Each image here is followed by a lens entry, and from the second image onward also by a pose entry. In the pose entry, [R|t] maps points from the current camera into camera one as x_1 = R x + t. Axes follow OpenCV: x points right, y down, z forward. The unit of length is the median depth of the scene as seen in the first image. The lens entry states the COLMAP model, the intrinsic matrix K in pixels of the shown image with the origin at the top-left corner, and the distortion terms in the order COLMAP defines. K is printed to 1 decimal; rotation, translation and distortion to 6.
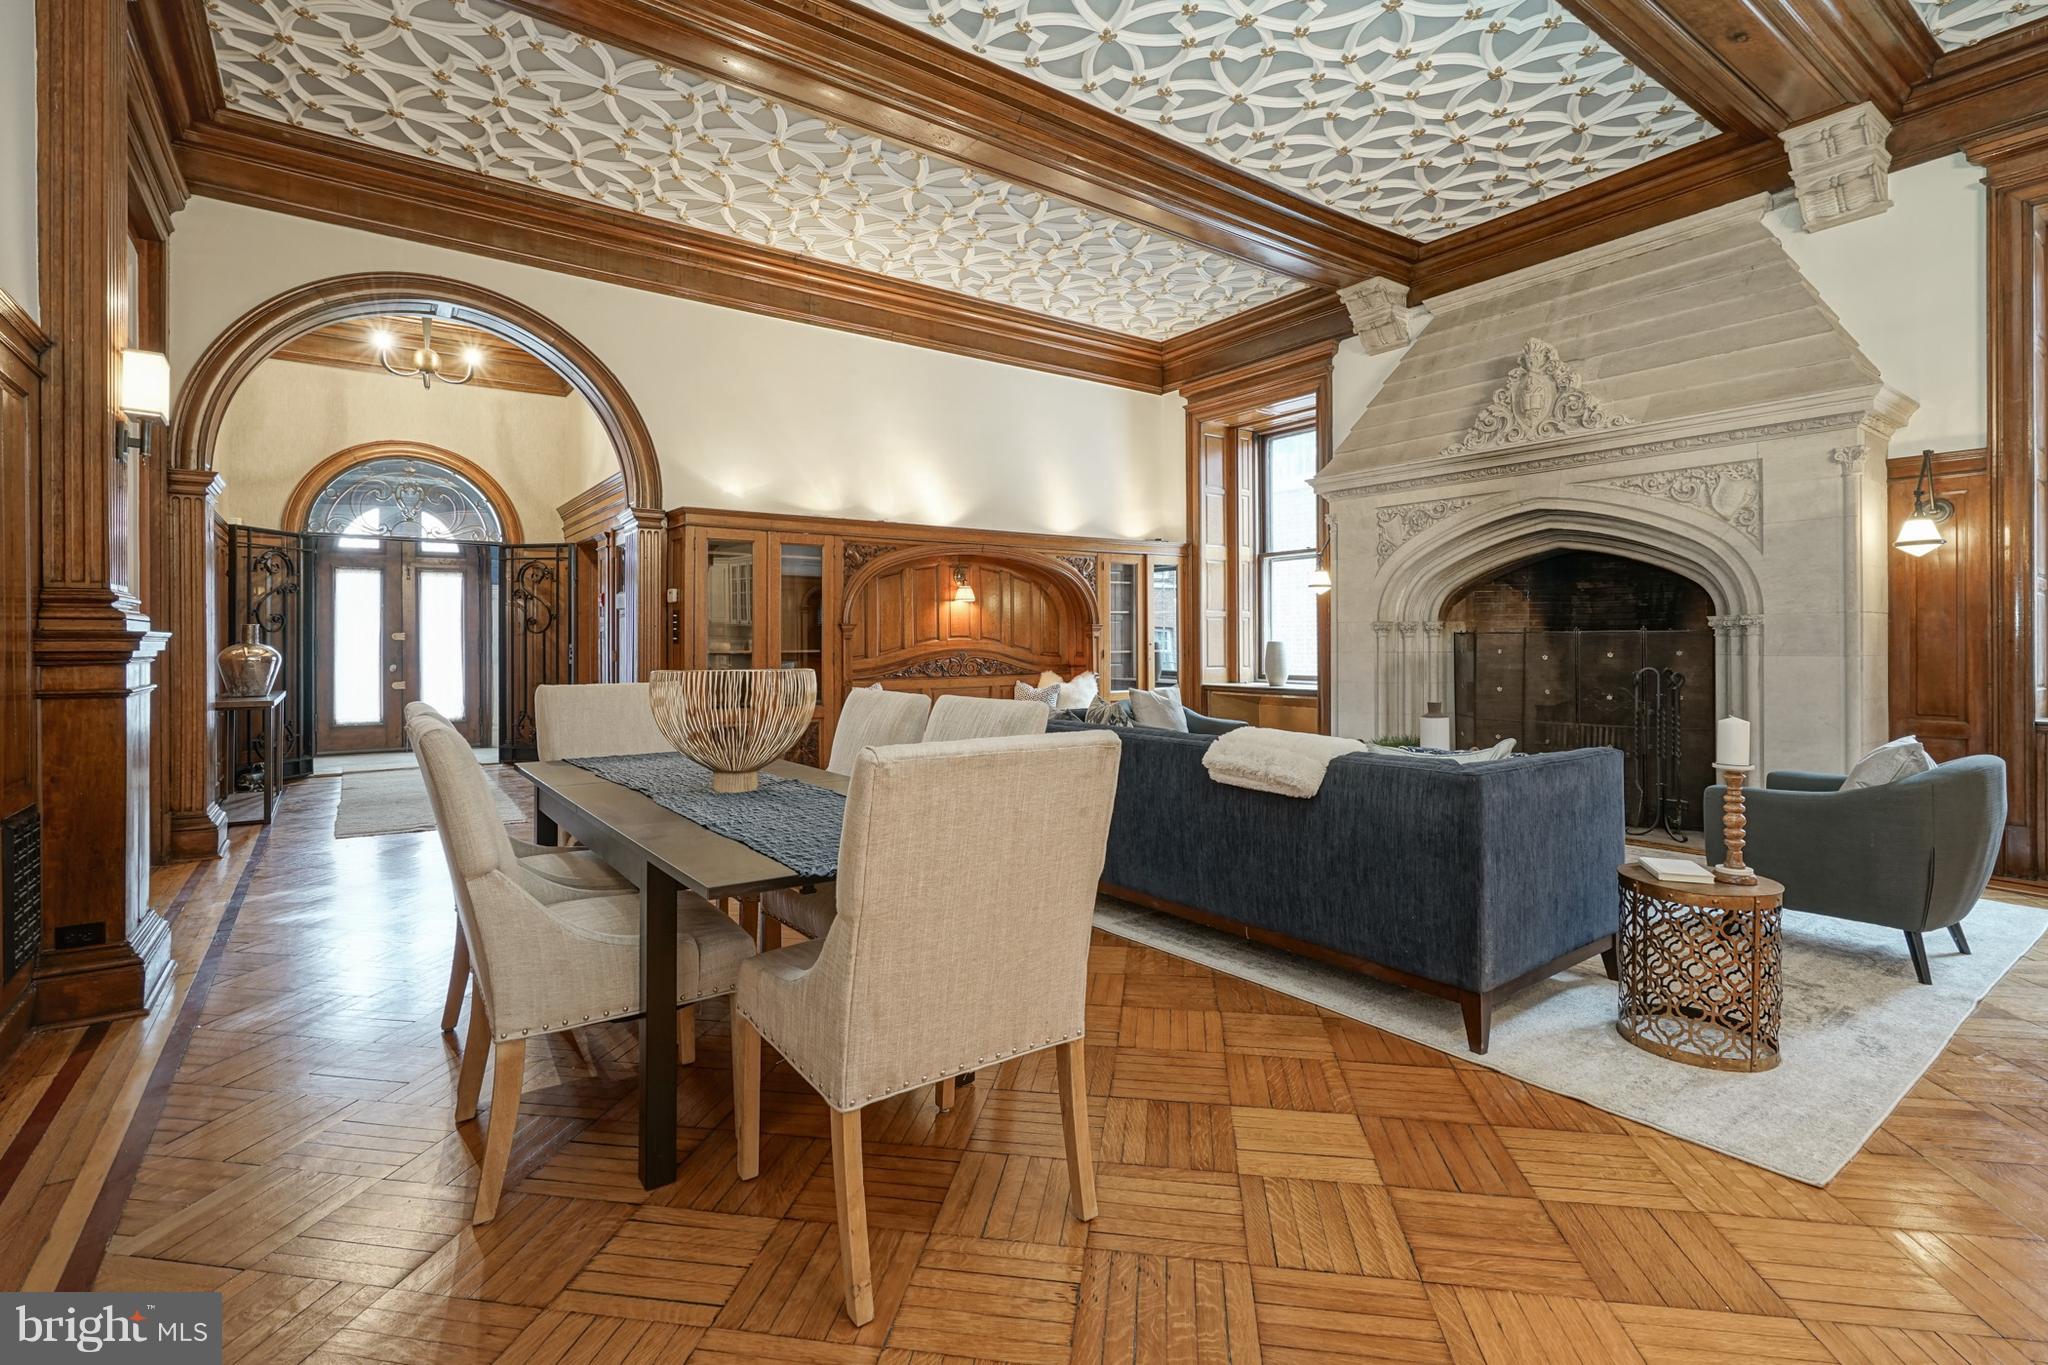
lens RADIAL K [[917.6, 0, 1018.6], [0, 917.6, 643.6], [0, 0, 1]] dist [0.010122, -0.000536]
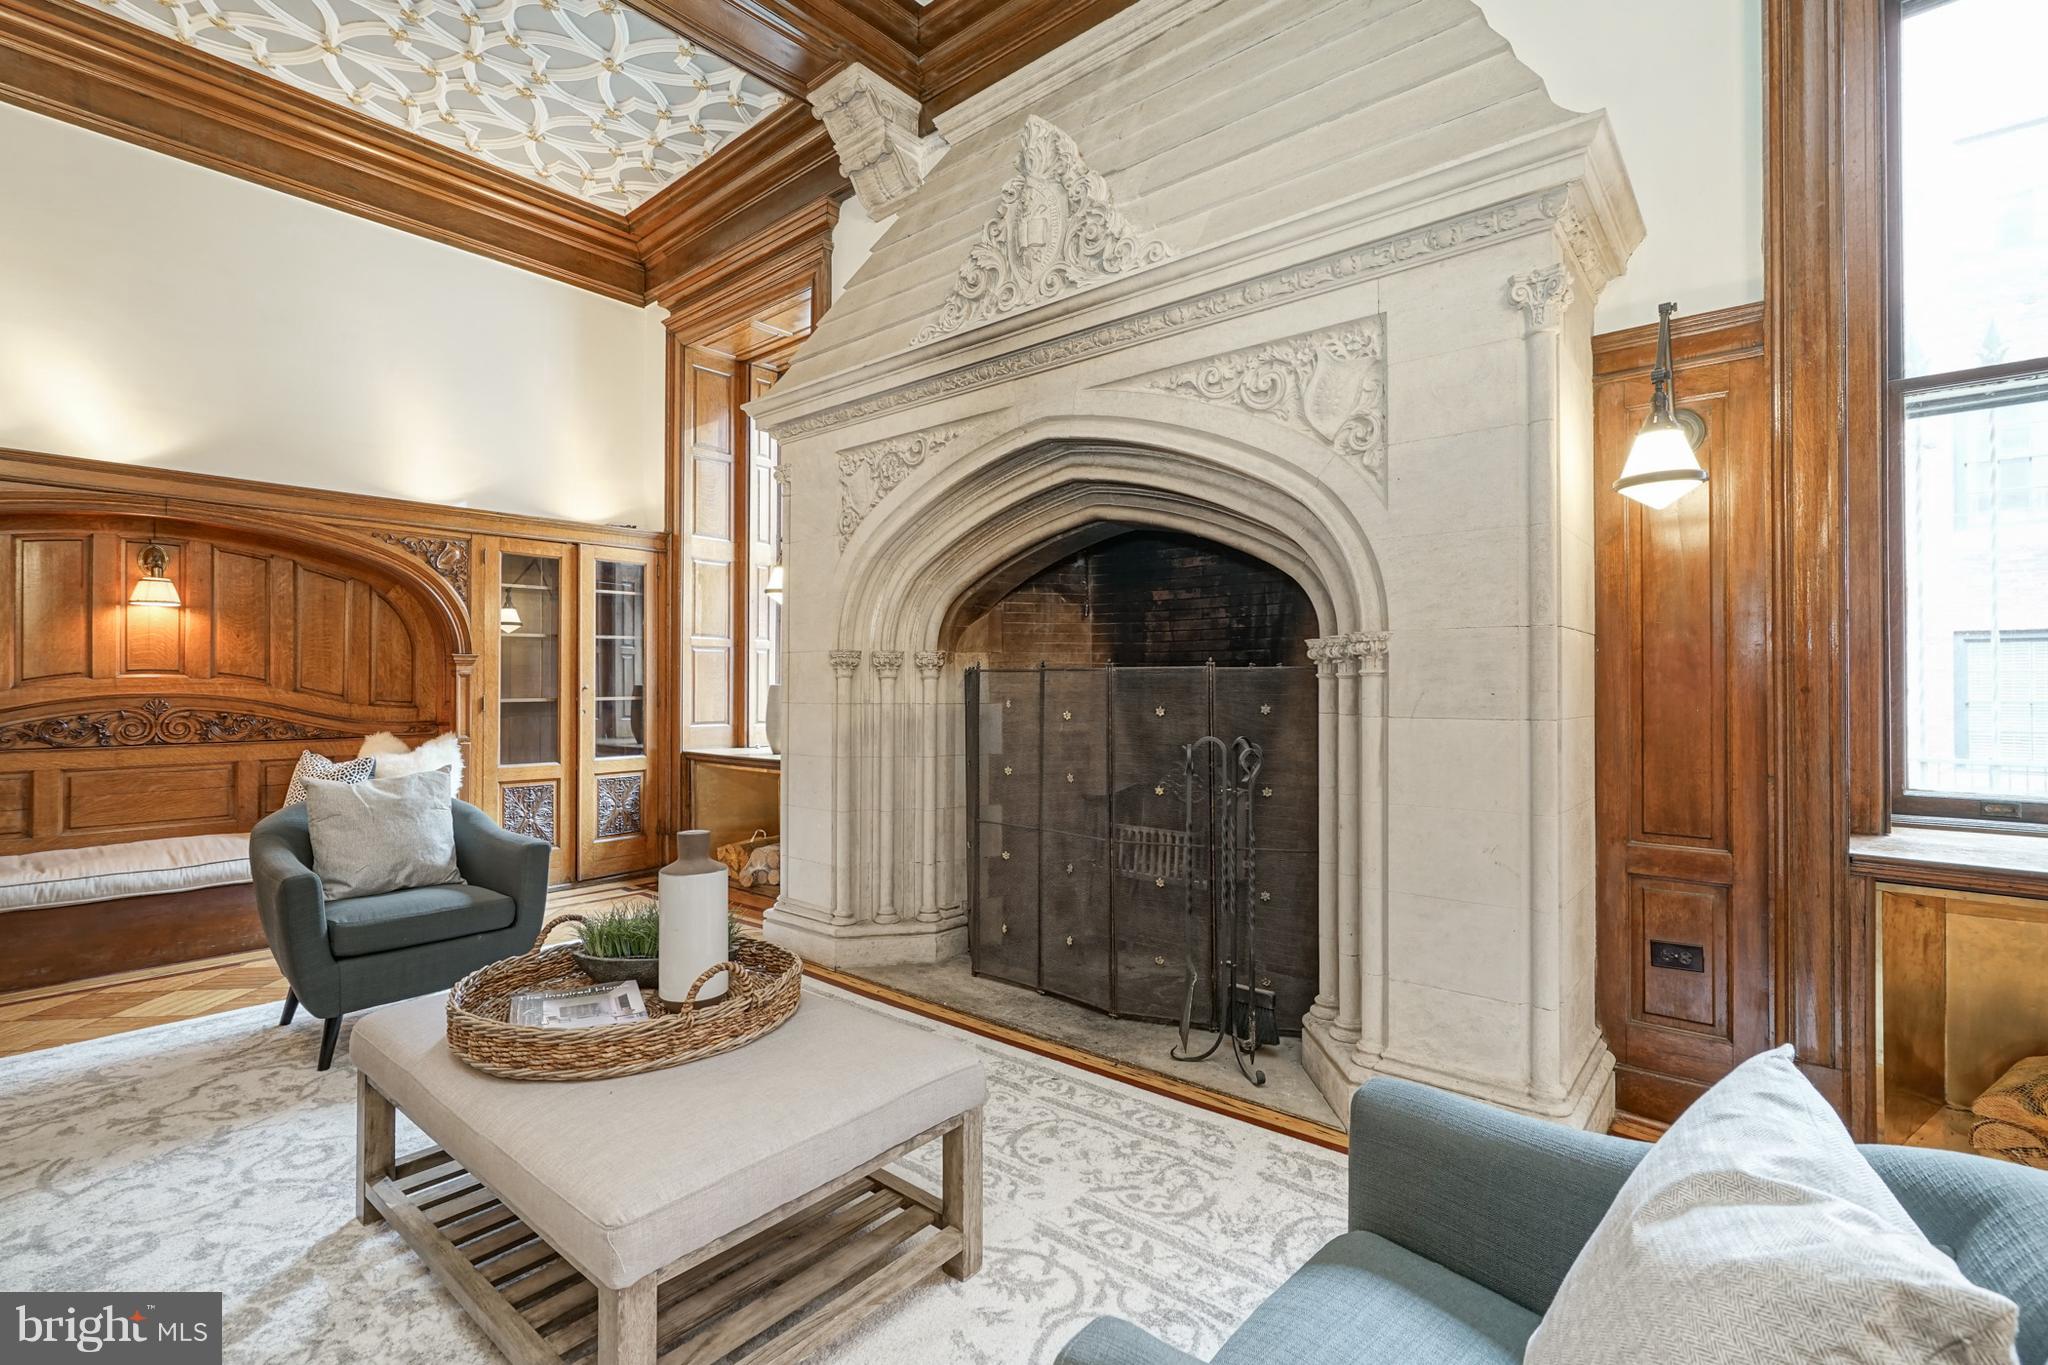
lens RADIAL K [[922.6, 0, 1024.0], [0, 922.6, 682.5], [0, 0, 1]] dist [0.002666, 0.000083]
pose [[0.968752, 0.007888, 0.247906, 0.406975], [-0.006223, 0.999953, -0.007500, -0.000407], [-0.247953, 0.005723, 0.968755, 0.469049]]
